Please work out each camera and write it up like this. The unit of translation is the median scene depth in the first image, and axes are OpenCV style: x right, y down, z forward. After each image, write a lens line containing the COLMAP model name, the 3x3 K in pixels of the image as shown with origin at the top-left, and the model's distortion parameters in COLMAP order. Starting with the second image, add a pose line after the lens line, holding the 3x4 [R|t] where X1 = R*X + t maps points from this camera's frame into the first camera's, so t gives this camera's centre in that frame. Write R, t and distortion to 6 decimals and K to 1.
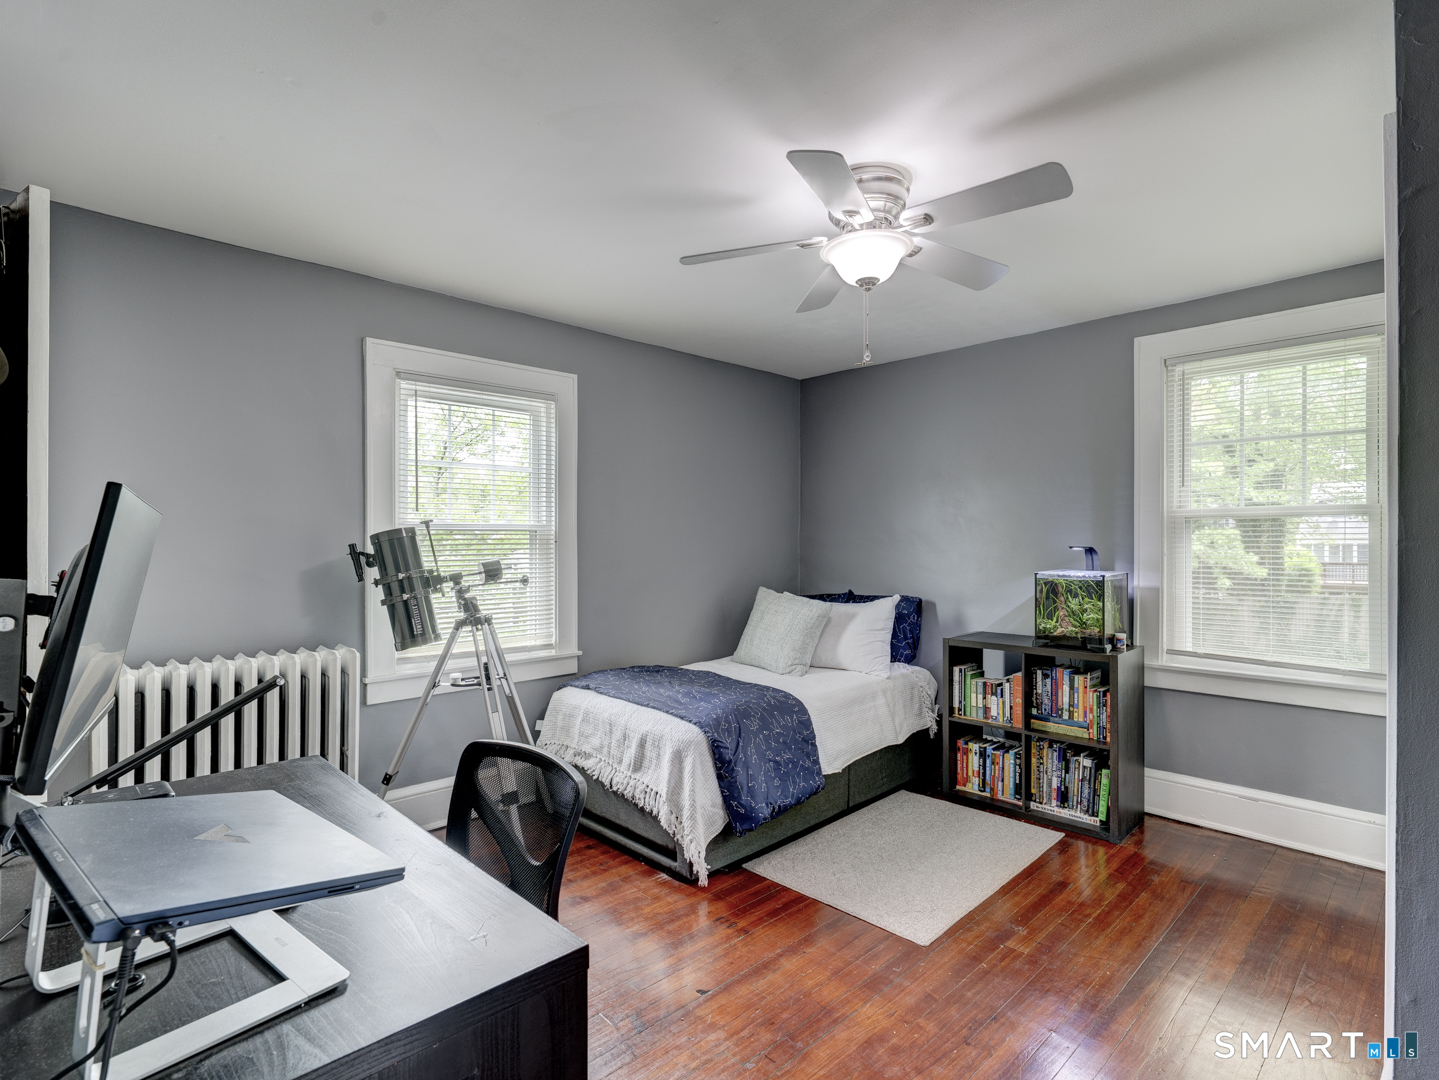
lens RADIAL K [[717.8, 0, 719.5], [0, 717.8, 540.0], [0, 0, 1]] dist [0.001393, 0.000279]
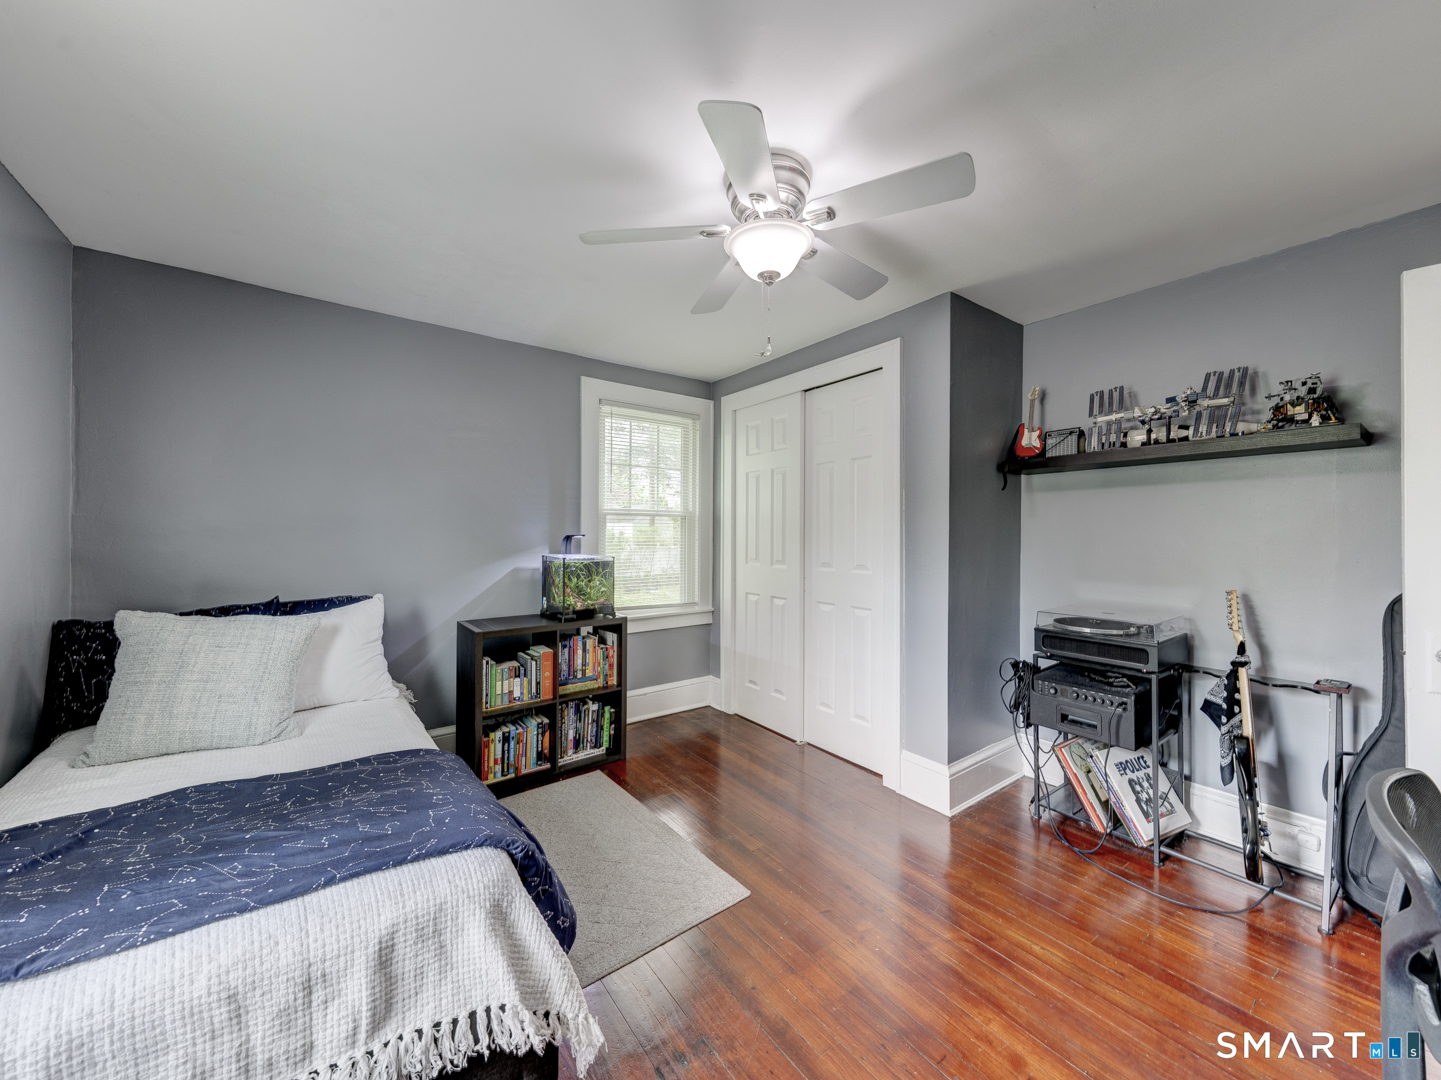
lens RADIAL K [[534.7, 0, 705.9], [0, 534.7, 536.4], [0, 0, 1]] dist [-0.000500, -0.000099]
pose [[0.134768, -0.004397, 0.990867, -0.372327], [0.000534, 0.999990, 0.004364, 0.008491], [-0.990877, -0.000059, 0.134769, 0.662510]]
